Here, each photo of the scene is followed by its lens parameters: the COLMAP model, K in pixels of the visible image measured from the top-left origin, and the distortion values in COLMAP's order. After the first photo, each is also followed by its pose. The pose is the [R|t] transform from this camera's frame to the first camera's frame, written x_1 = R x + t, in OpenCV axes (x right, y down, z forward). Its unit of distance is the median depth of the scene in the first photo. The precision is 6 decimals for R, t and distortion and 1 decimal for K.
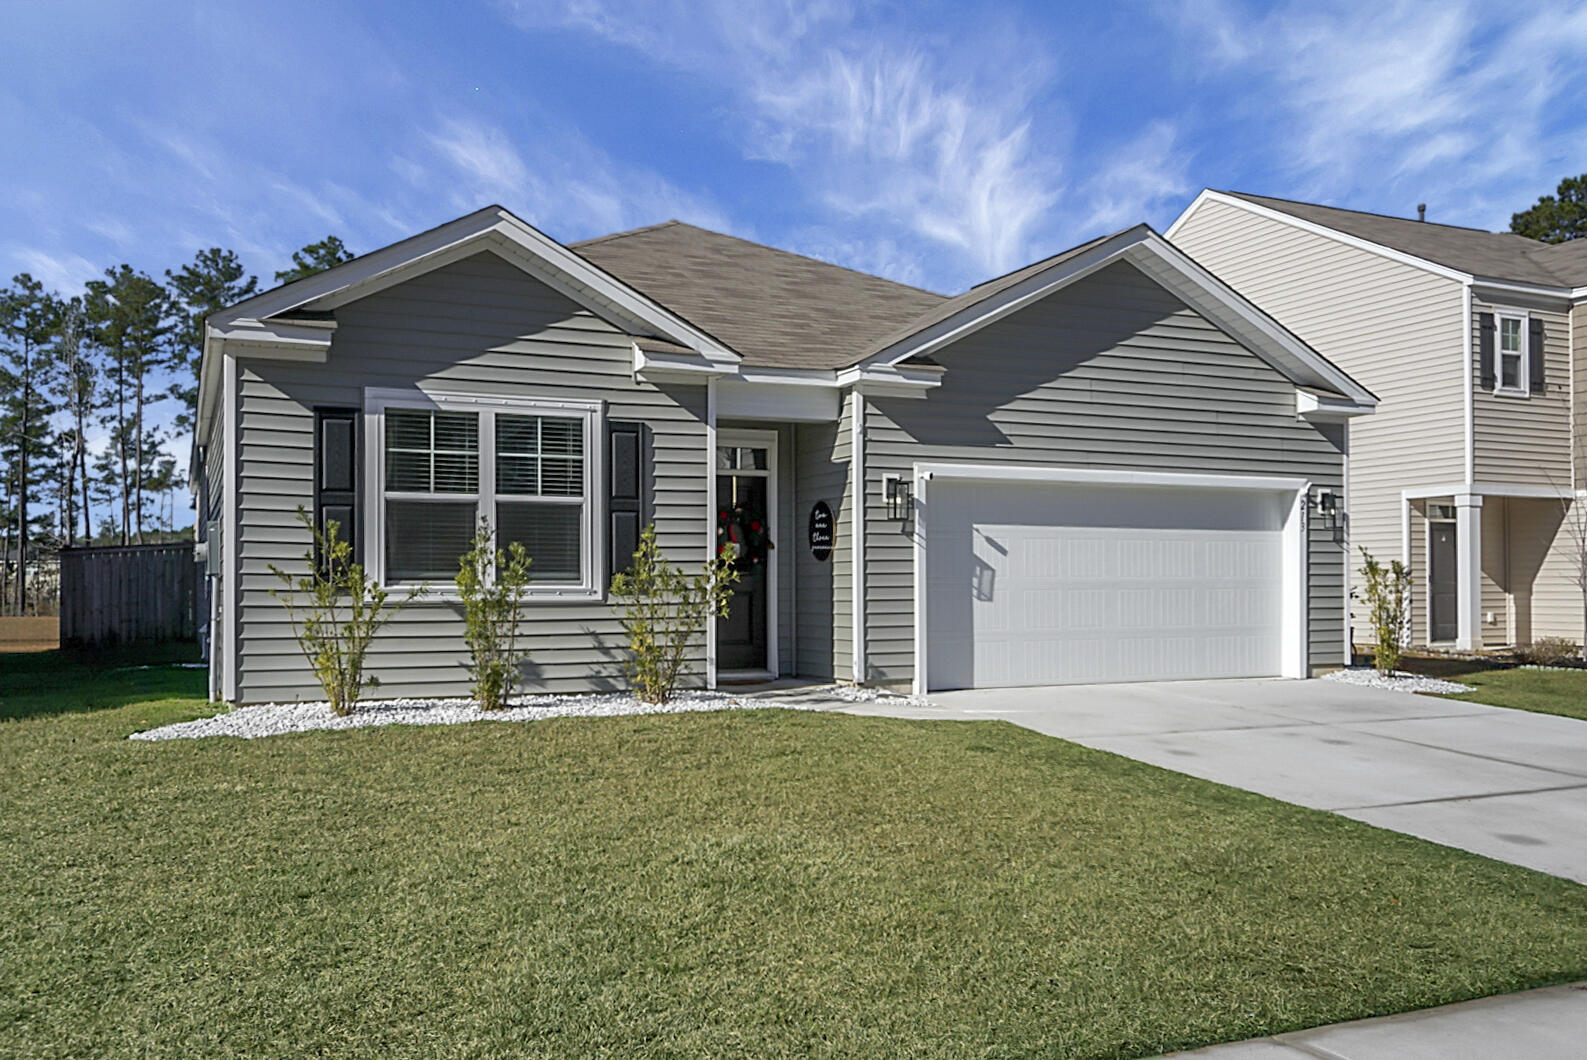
lens RADIAL K [[1352.5, 0, 800.8], [0, 1352.5, 560.2], [0, 0, 1]] dist [-0.004746, -0.006623]
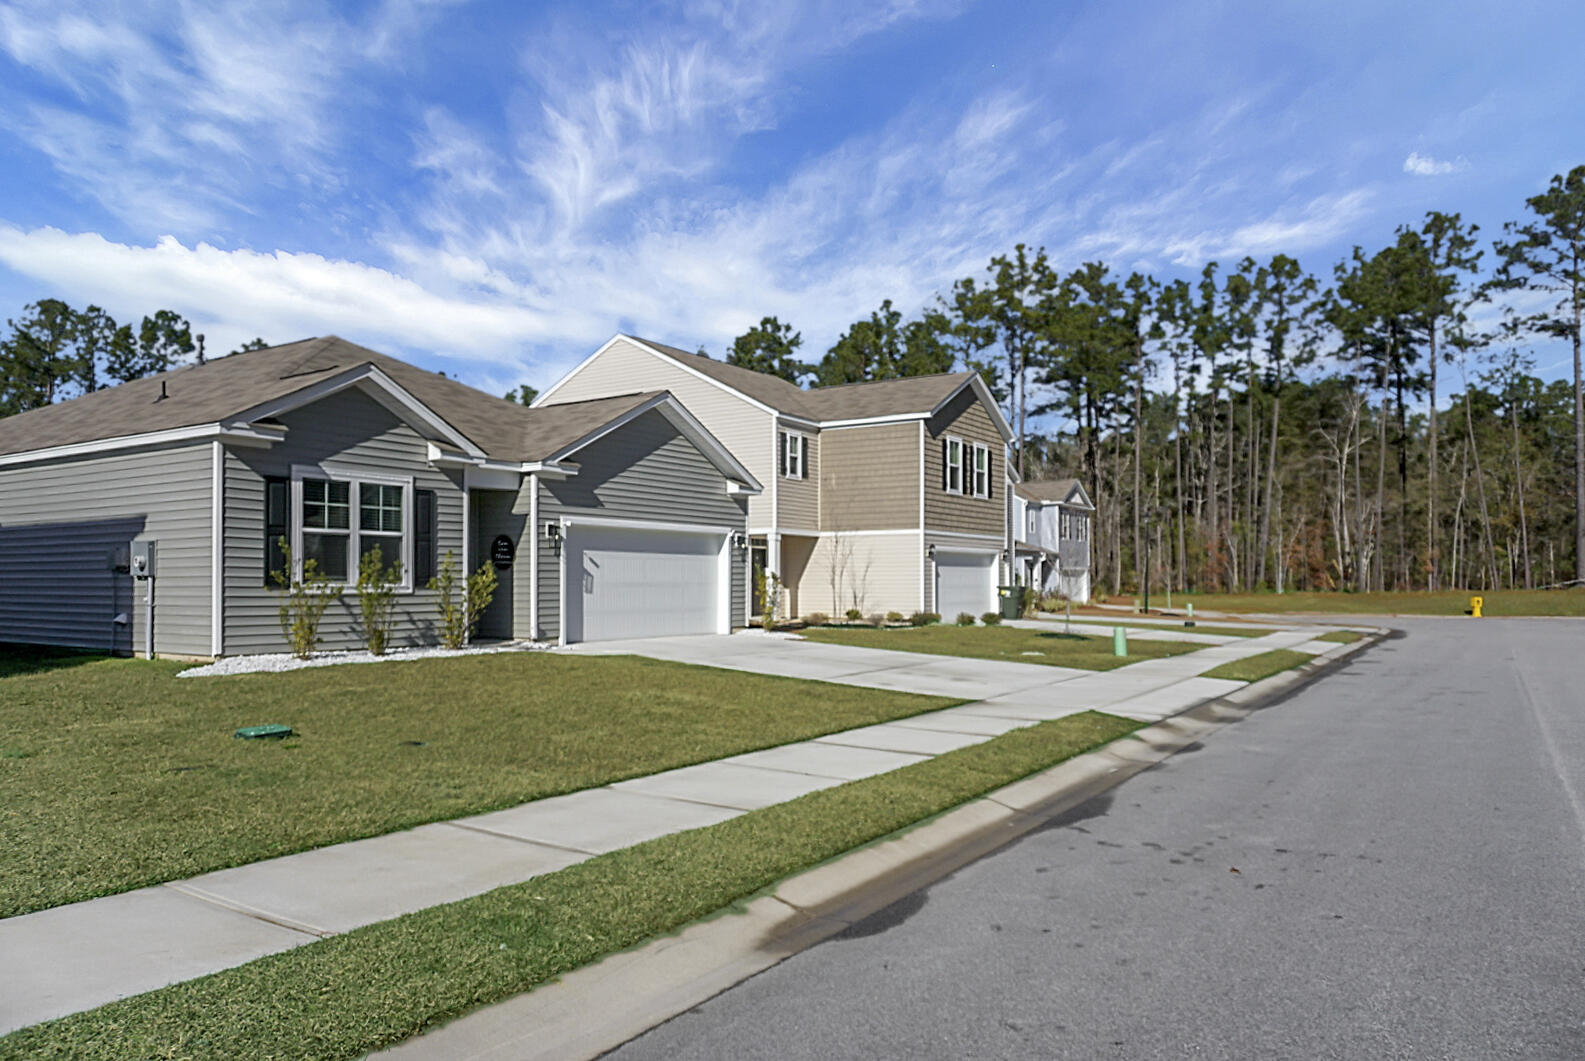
lens RADIAL K [[1101.7, 0, 799.6], [0, 1101.7, 564.0], [0, 0, 1]] dist [-0.027111, 0.004168]
pose [[0.837522, 0.012978, 0.546249, -0.445956], [-0.014485, 0.999894, -0.001547, -0.010742], [-0.546211, -0.006617, 0.837621, -0.393376]]
